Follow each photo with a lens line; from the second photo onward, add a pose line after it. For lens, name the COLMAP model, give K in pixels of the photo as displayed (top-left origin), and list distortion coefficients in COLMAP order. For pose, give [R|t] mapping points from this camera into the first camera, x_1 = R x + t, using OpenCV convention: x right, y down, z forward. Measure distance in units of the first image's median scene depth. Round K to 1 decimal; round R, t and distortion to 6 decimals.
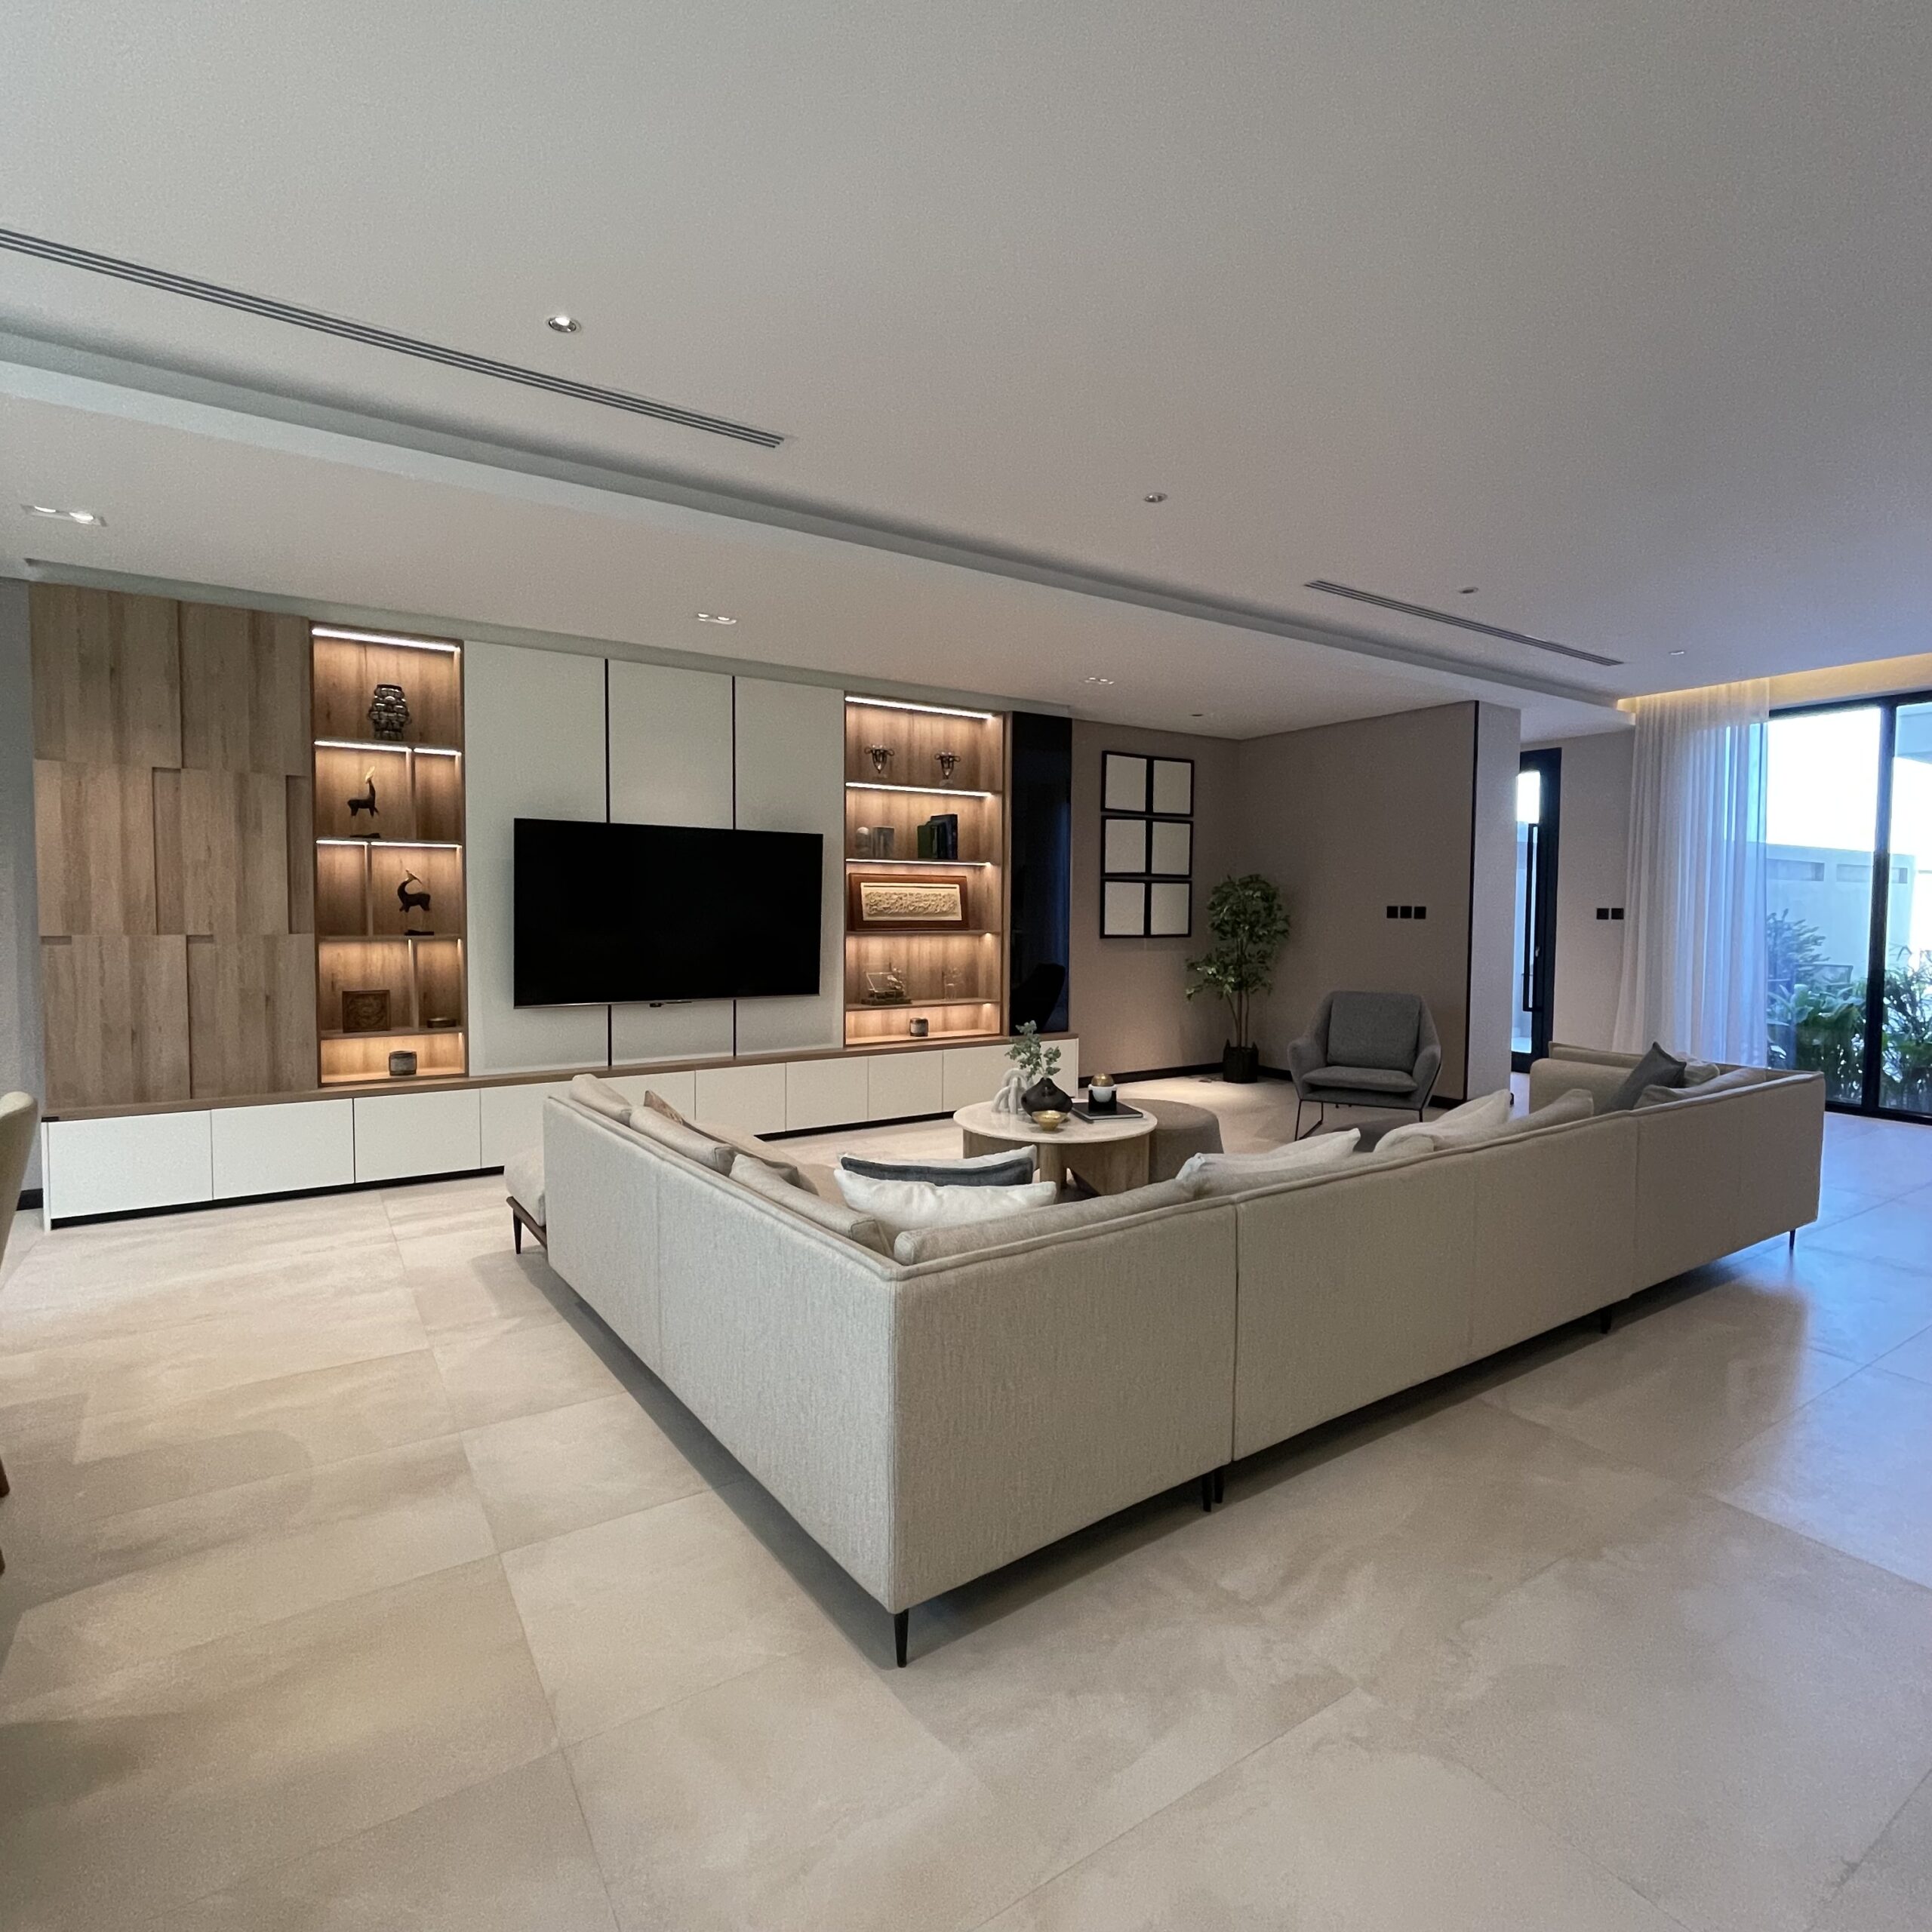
lens RADIAL K [[1106.9, 0, 969.2], [0, 1106.9, 957.6], [0, 0, 1]] dist [-0.001769, -0.000827]
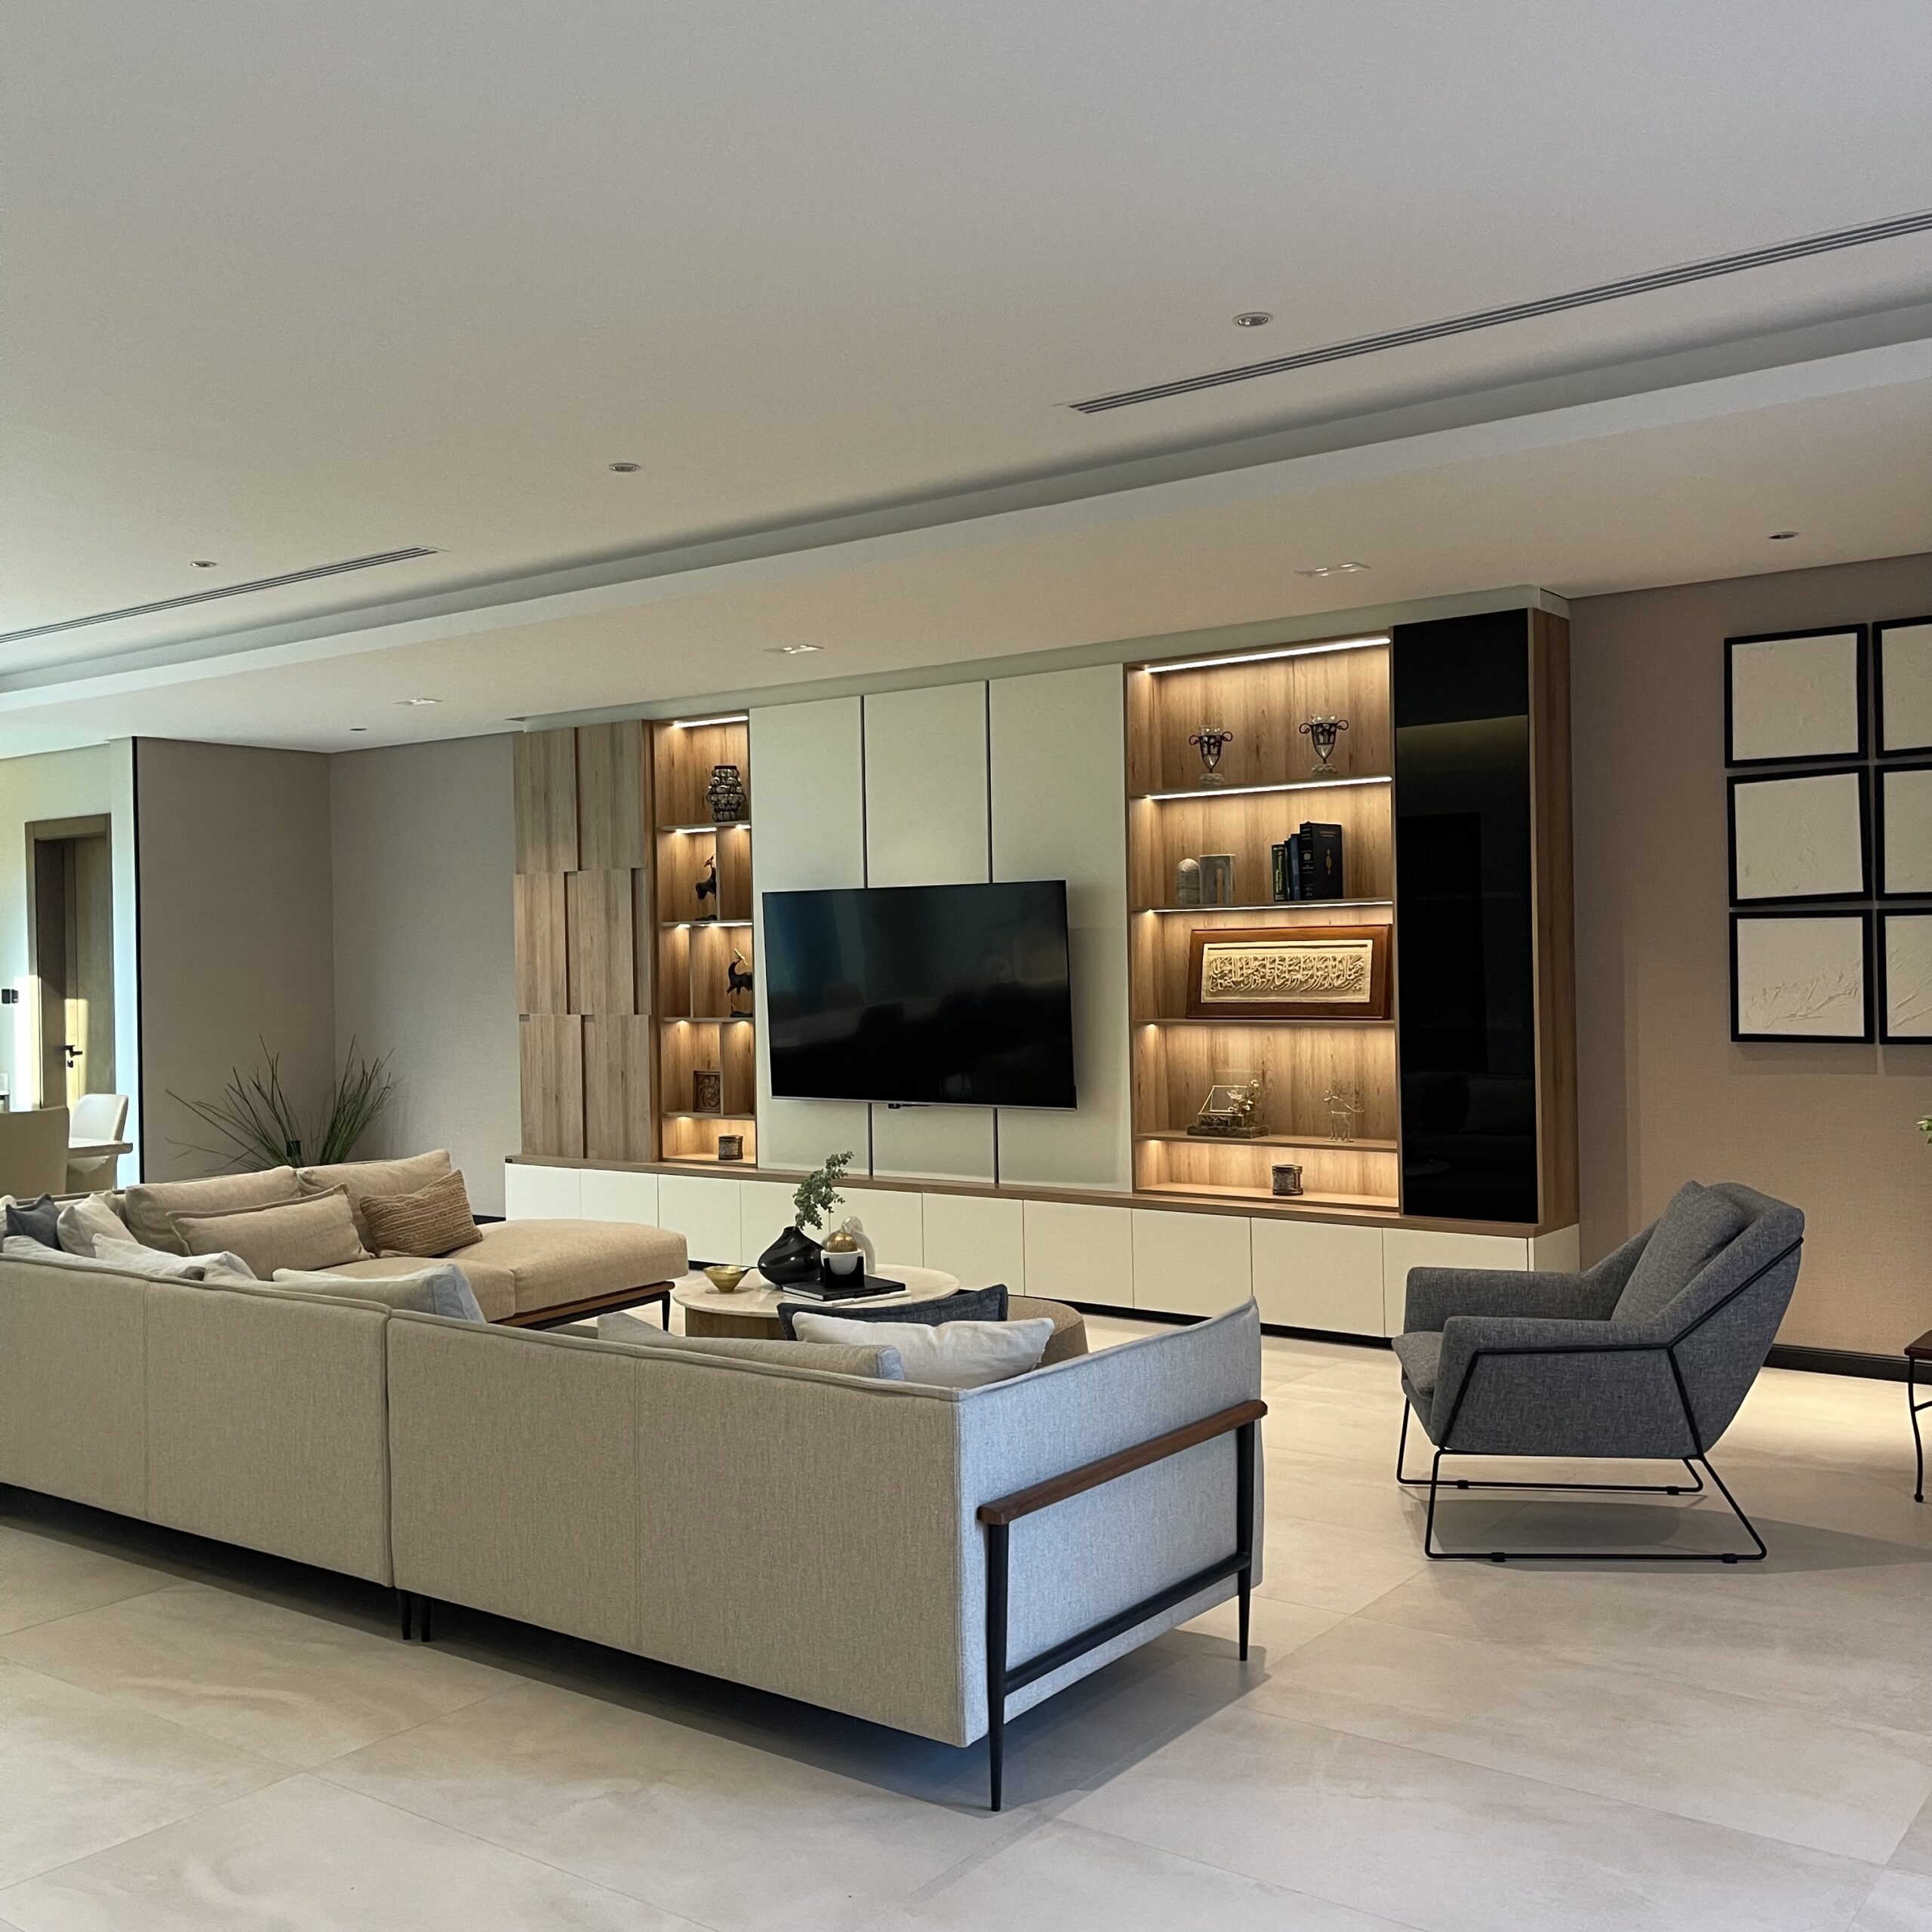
lens RADIAL K [[1954.9, 0, 971.2], [0, 1954.9, 974.2], [0, 0, 1]] dist [0.102178, -0.186818]
pose [[0.314118, -0.007827, -0.949352, 1.021980], [-0.028081, 0.999452, -0.017532, -0.028244], [0.948969, 0.032166, 0.313726, 0.558038]]
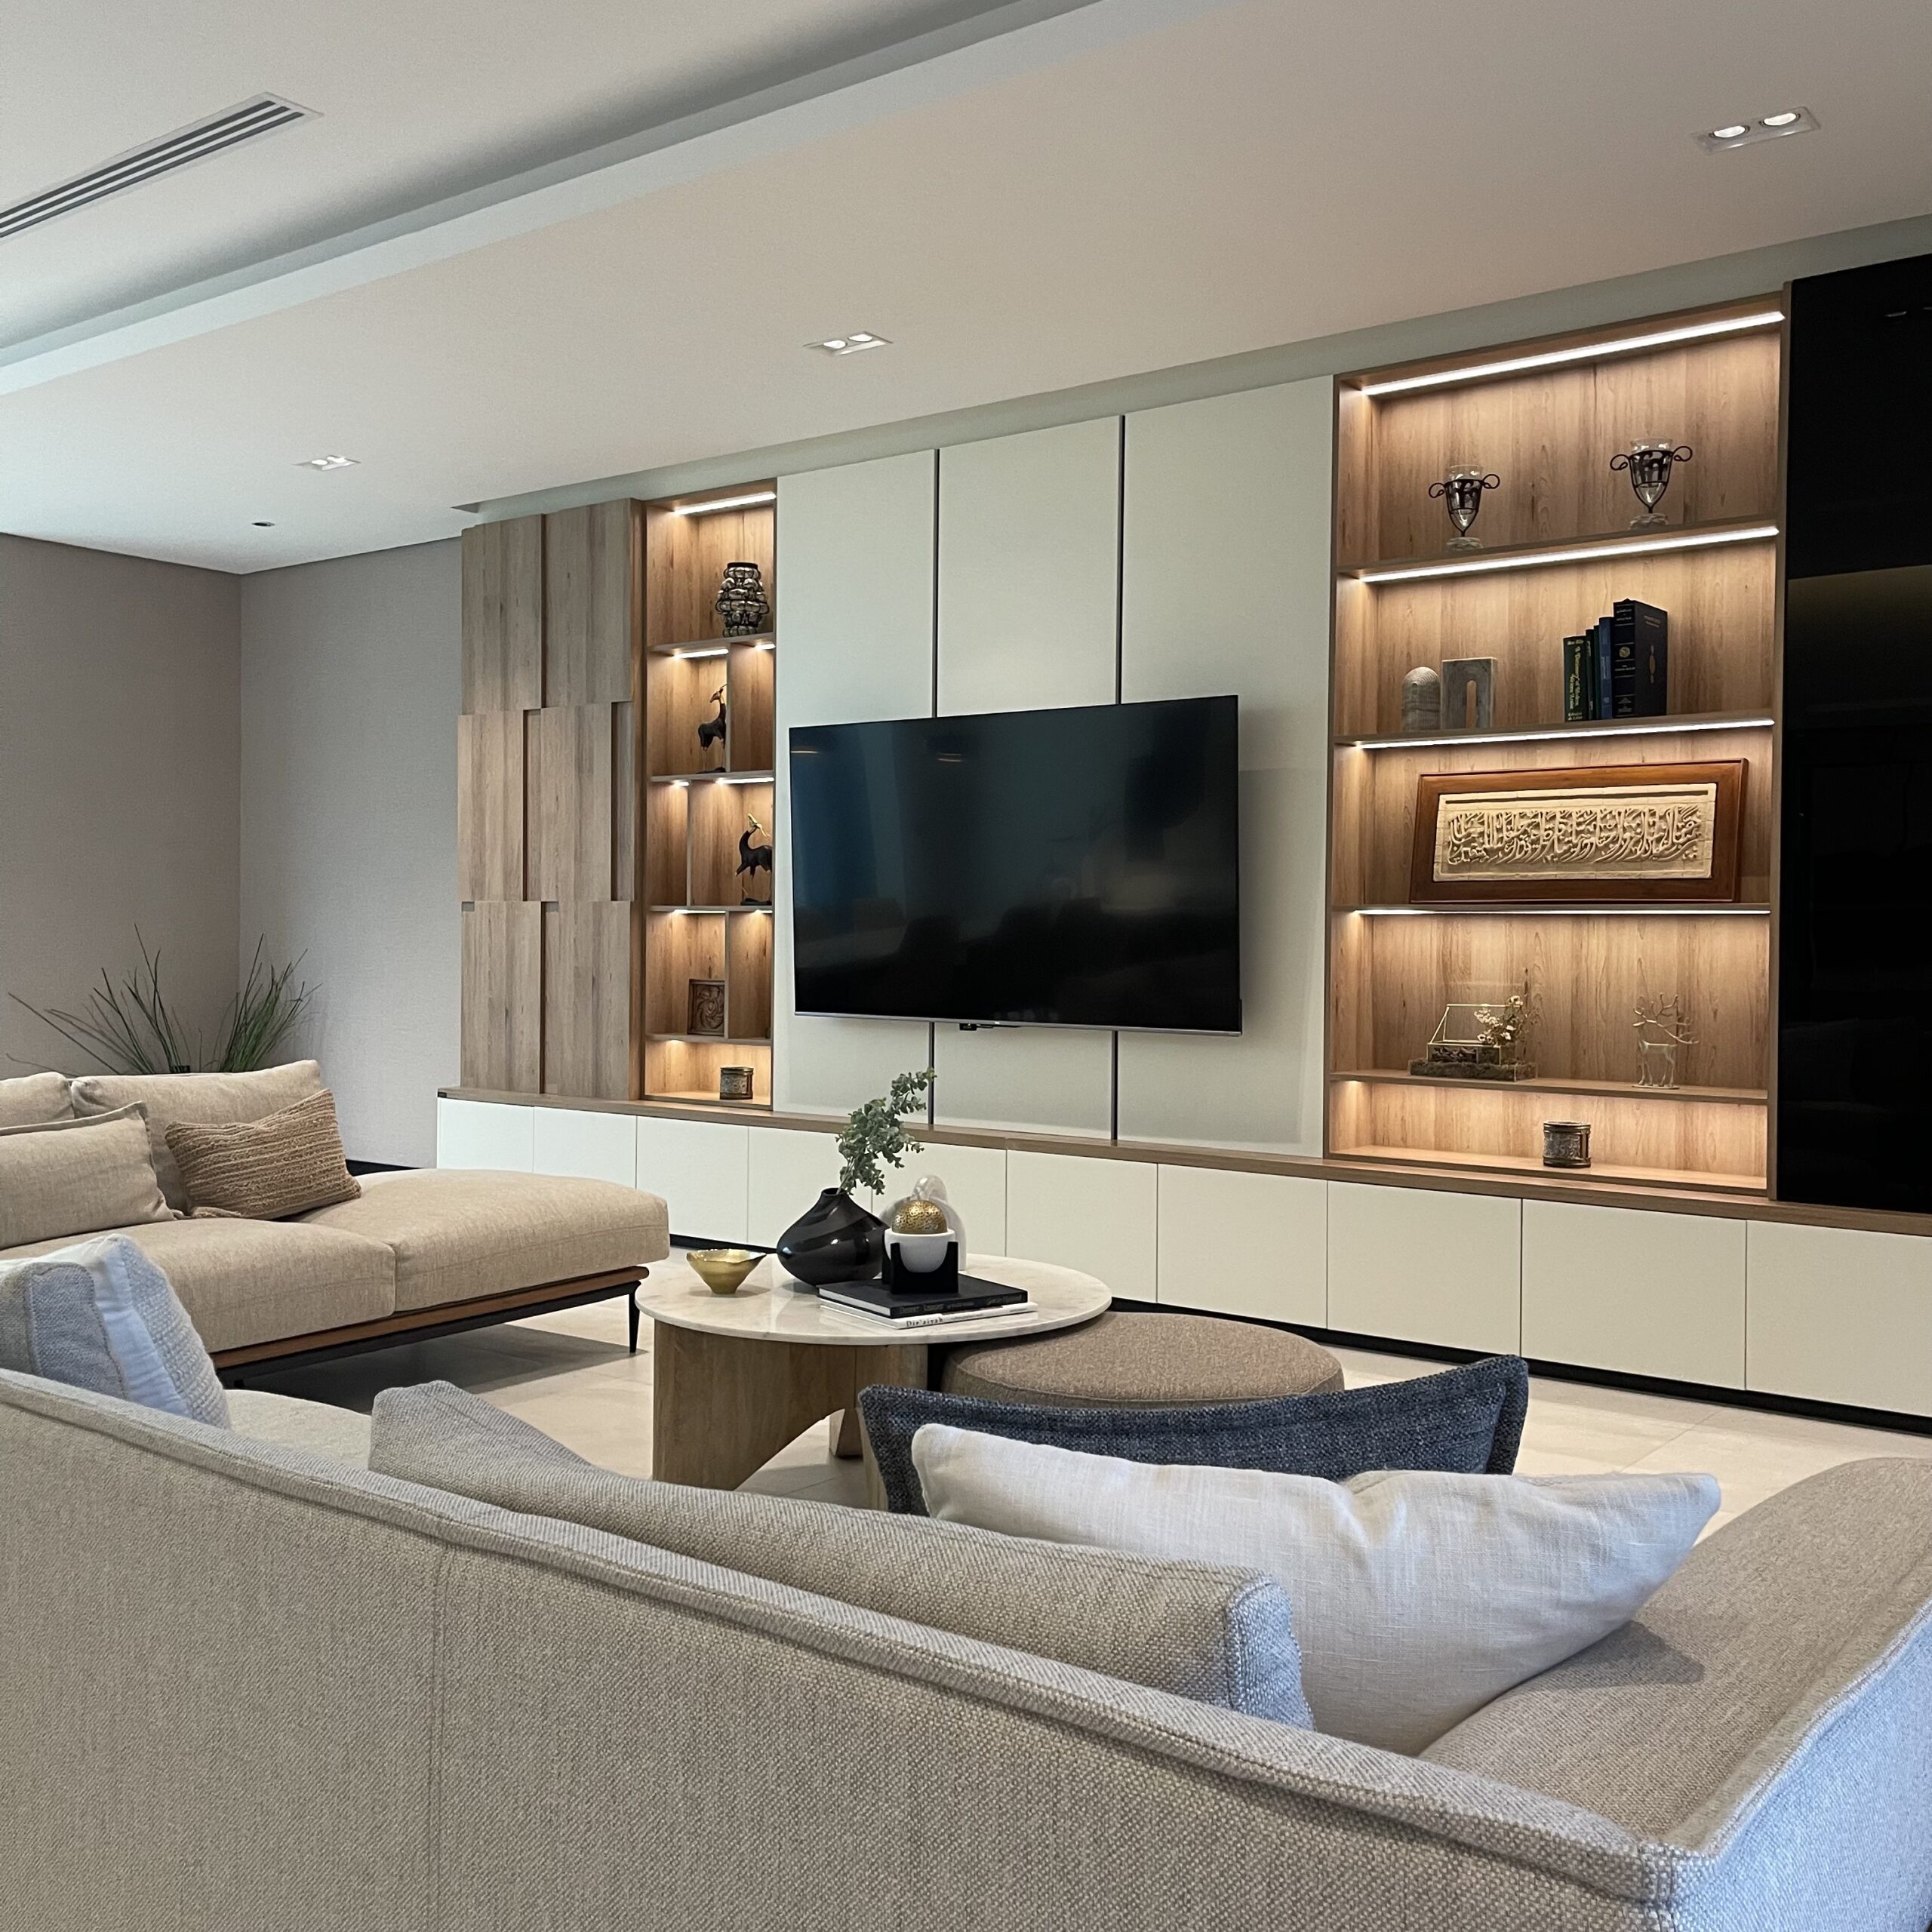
lens RADIAL K [[1994.9, 0, 932.8], [0, 1994.9, 962.8], [0, 0, 1]] dist [0.126187, -0.346109]
pose [[0.289340, 0.008291, -0.957190, 0.655378], [-0.055566, 0.998422, -0.008148, 0.017656], [0.955612, 0.055545, 0.289344, 0.632832]]
